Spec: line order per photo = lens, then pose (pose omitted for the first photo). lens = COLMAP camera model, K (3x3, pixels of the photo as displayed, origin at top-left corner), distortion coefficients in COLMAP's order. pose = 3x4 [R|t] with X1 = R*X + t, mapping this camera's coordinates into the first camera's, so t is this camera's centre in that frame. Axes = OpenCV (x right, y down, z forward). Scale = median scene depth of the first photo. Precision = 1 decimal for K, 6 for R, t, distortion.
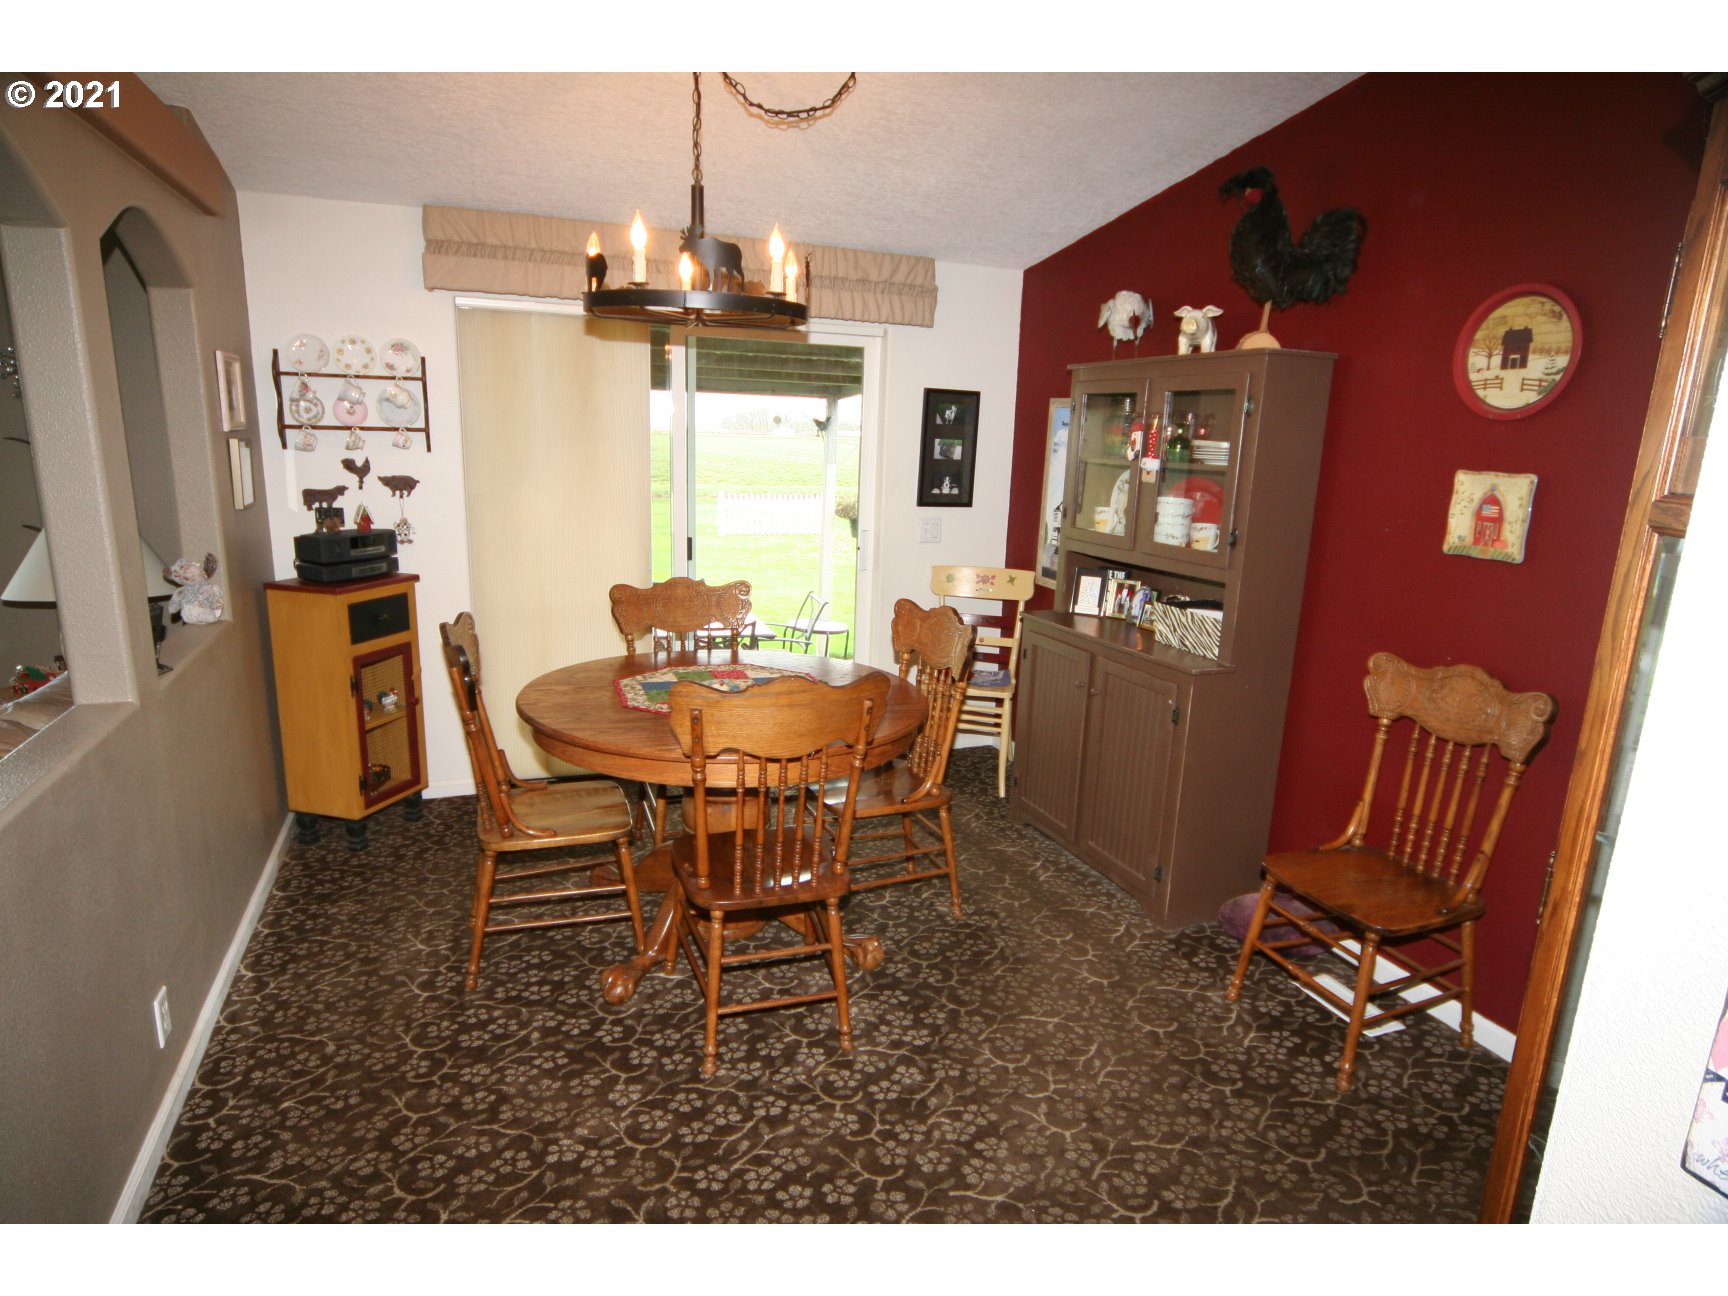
lens RADIAL K [[982.0, 0, 870.6], [0, 982.0, 661.6], [0, 0, 1]] dist [-0.015055, 0.004939]
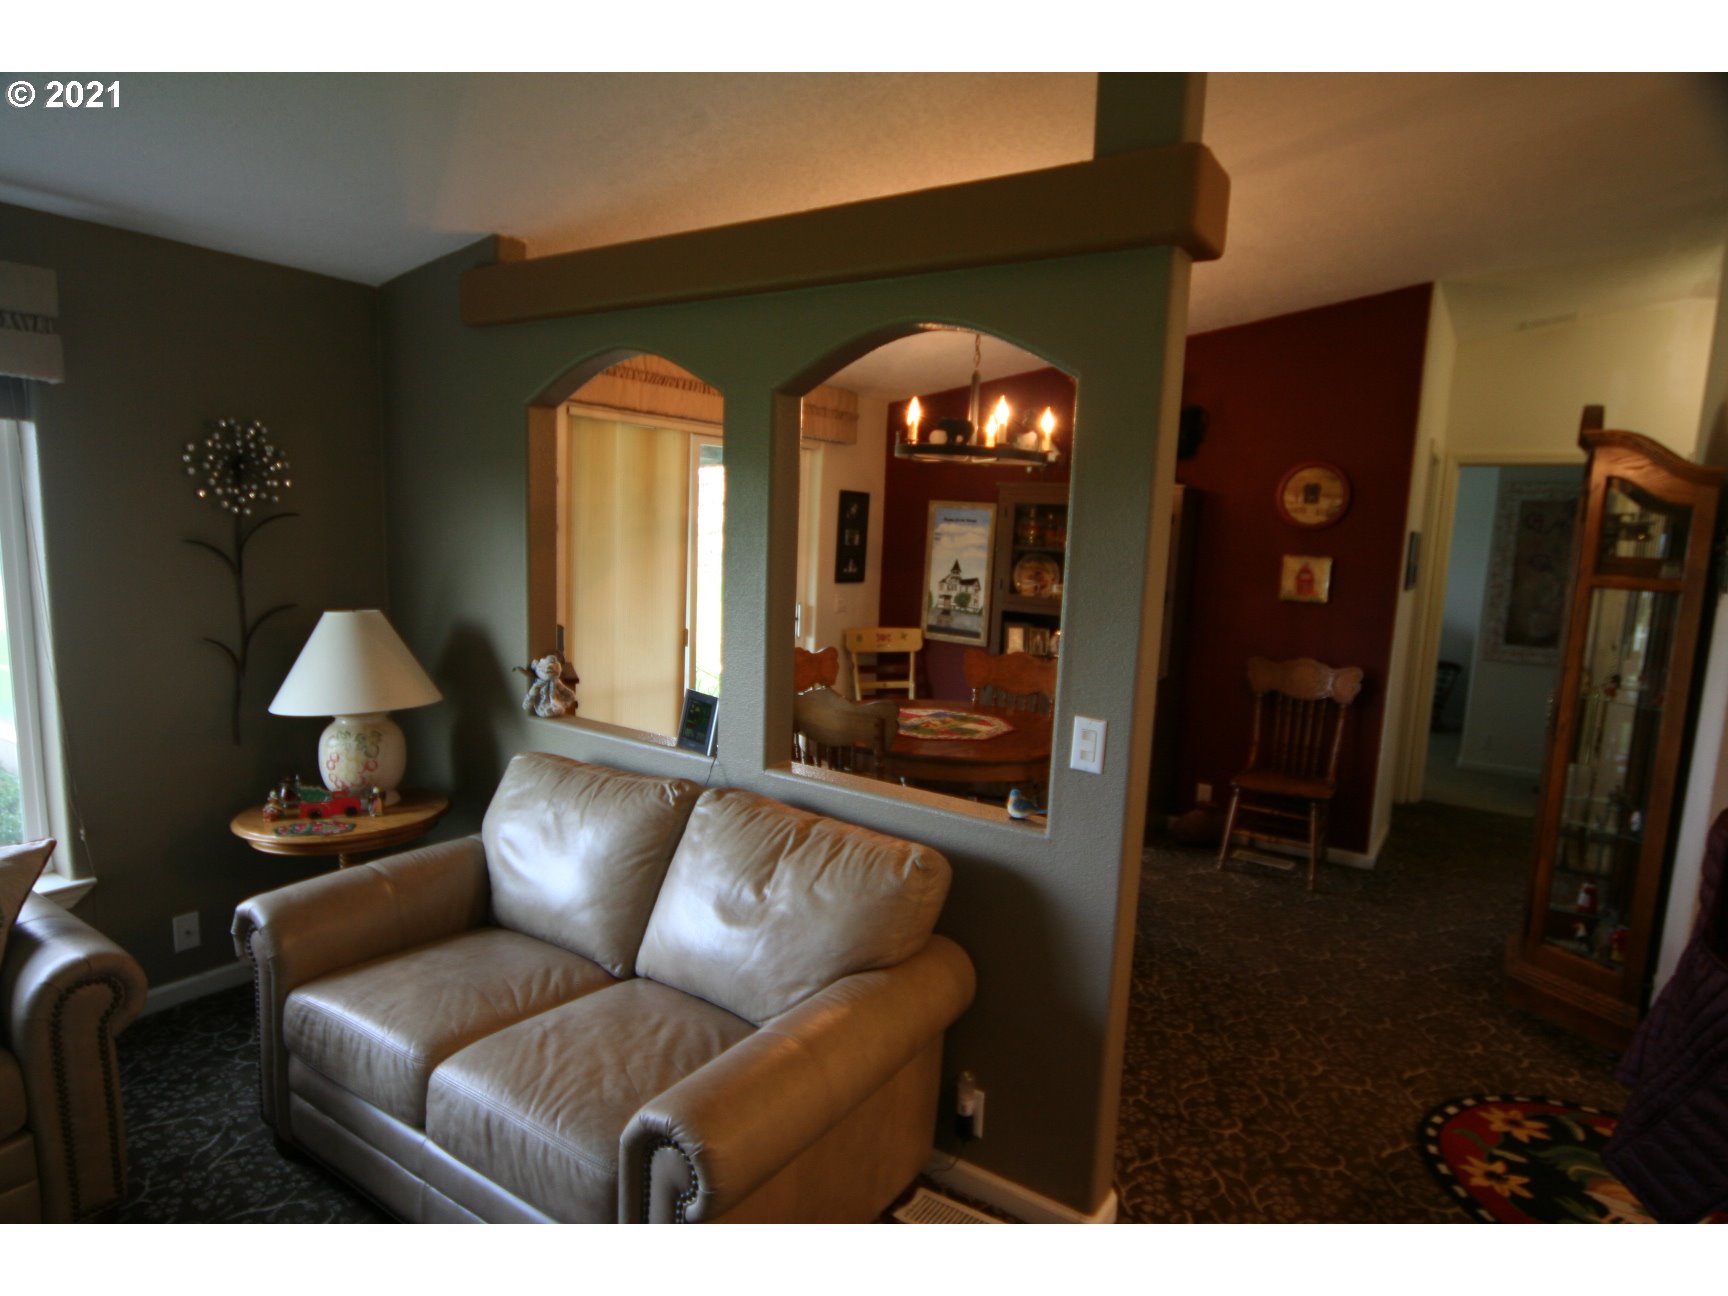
lens RADIAL K [[982.0, 0, 852.9], [0, 982.0, 647.5], [0, 0, 1]] dist [-0.015055, 0.004939]
pose [[0.813433, -0.076097, 0.576660, -1.156627], [0.118819, 0.992239, -0.036668, -0.050380], [-0.569394, 0.098345, 0.816161, -0.038096]]
